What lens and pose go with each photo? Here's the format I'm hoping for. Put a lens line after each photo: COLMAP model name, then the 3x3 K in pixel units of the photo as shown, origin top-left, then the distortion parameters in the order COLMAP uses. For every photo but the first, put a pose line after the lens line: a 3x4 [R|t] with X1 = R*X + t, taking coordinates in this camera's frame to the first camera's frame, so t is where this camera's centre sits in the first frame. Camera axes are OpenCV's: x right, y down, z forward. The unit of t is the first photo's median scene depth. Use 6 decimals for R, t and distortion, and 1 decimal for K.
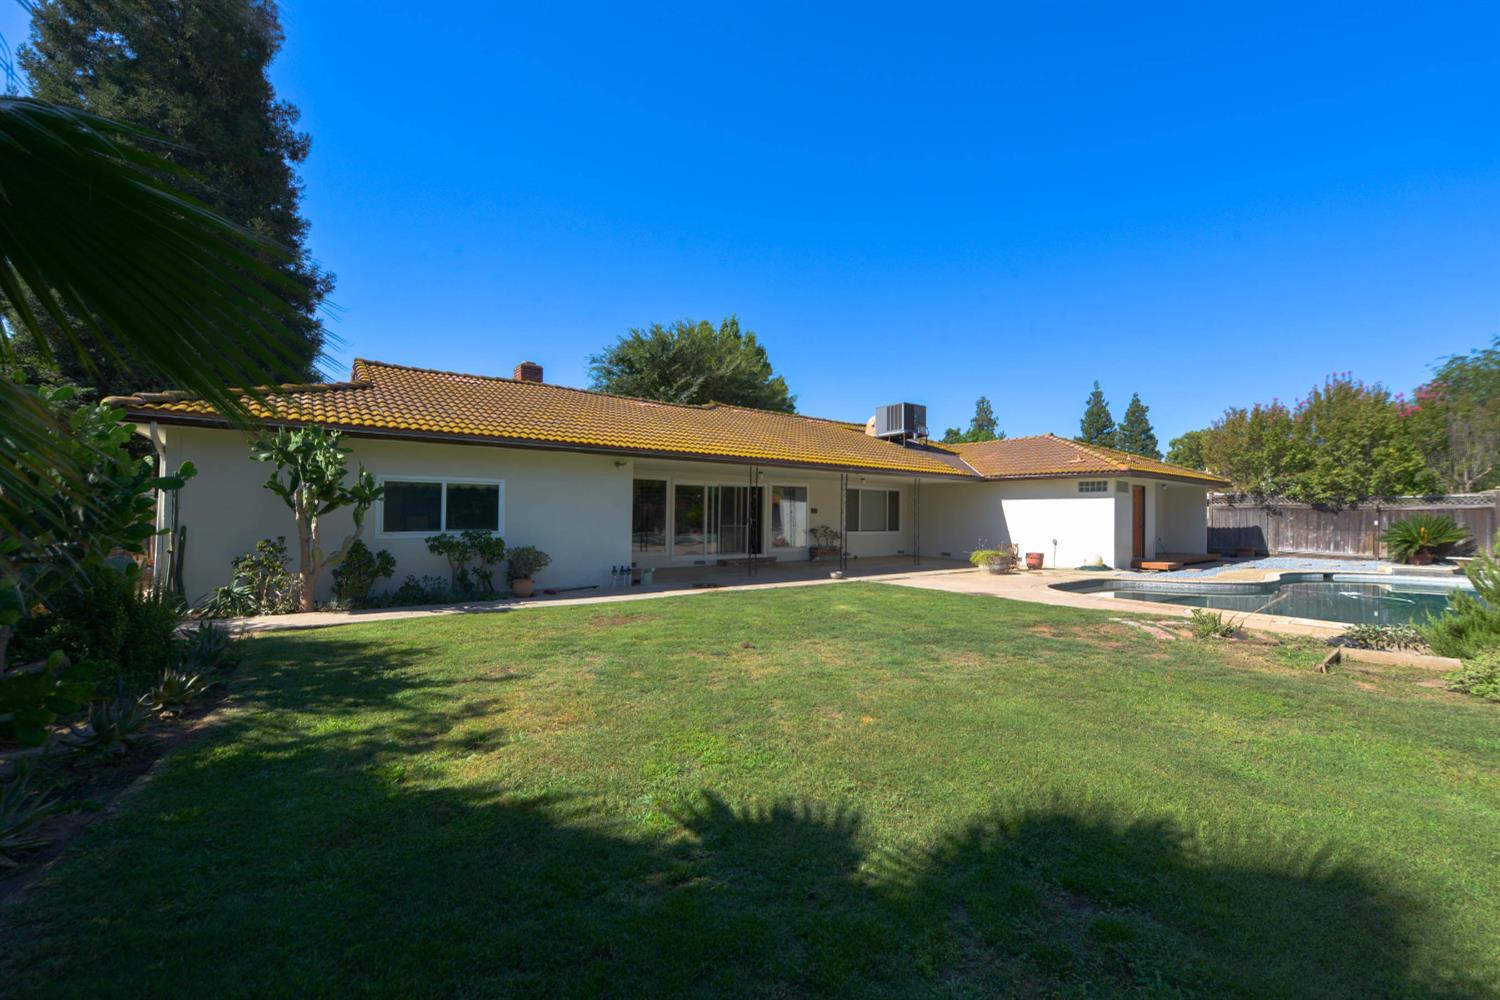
lens RADIAL K [[604.9, 0, 743.9], [0, 604.9, 505.9], [0, 0, 1]] dist [-0.025544, 0.000278]
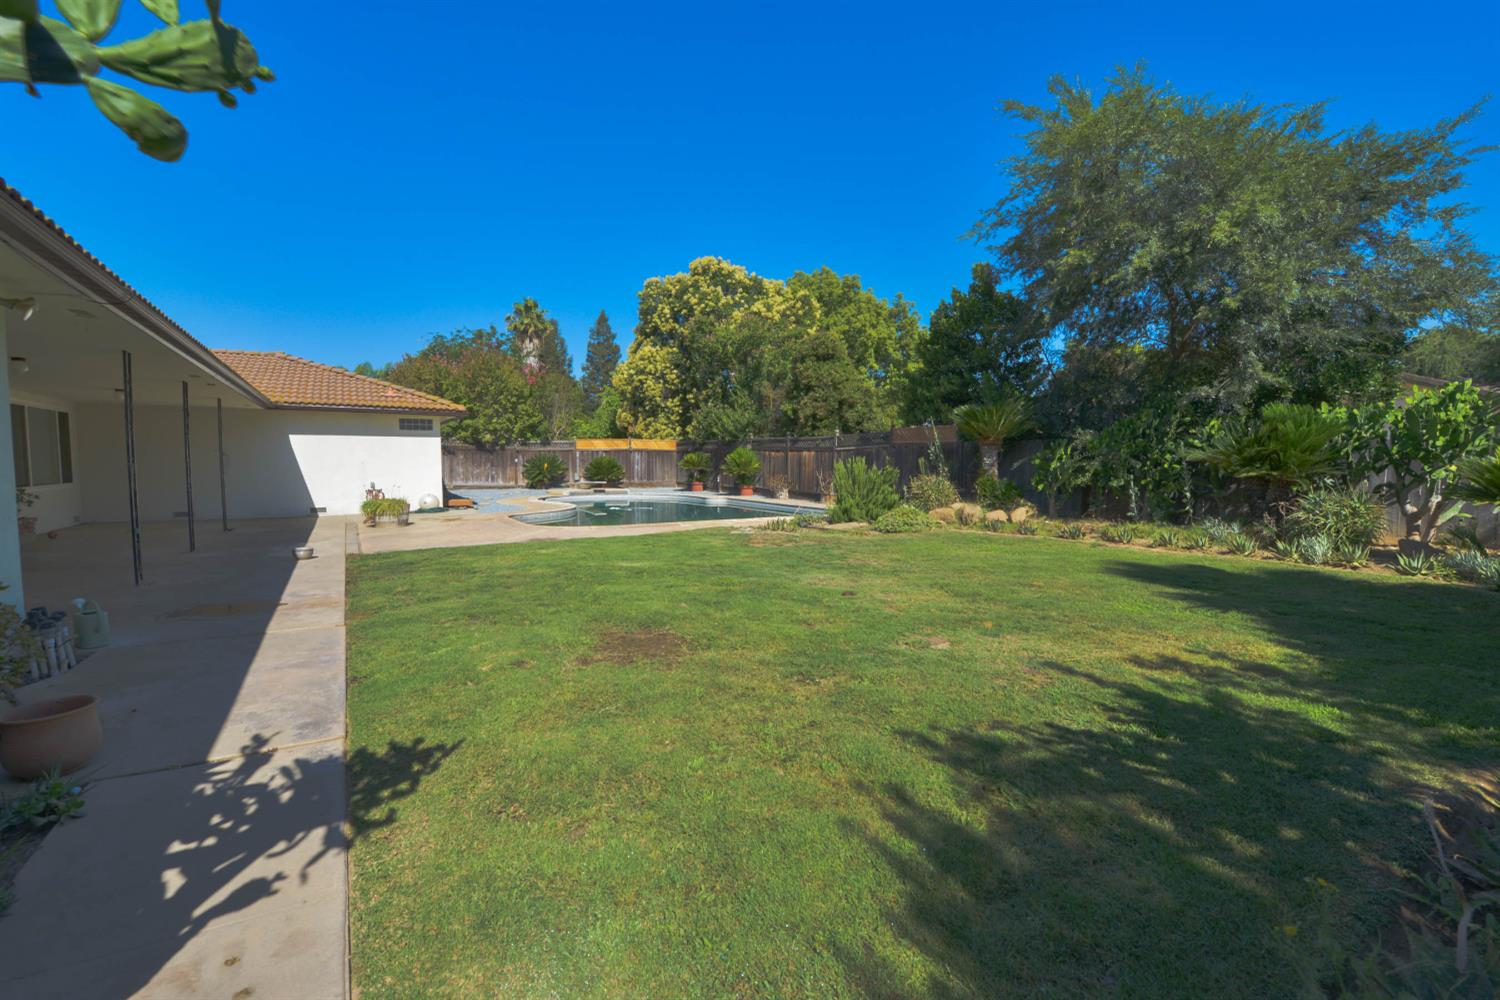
lens RADIAL K [[625.9, 0, 750.1], [0, 625.9, 508.1], [0, 0, 1]] dist [-0.012330, -0.004556]
pose [[0.056562, -0.084708, 0.994799, -0.342130], [-0.019530, 0.996110, 0.085930, 0.004289], [-0.998208, -0.024289, 0.054687, 0.379732]]
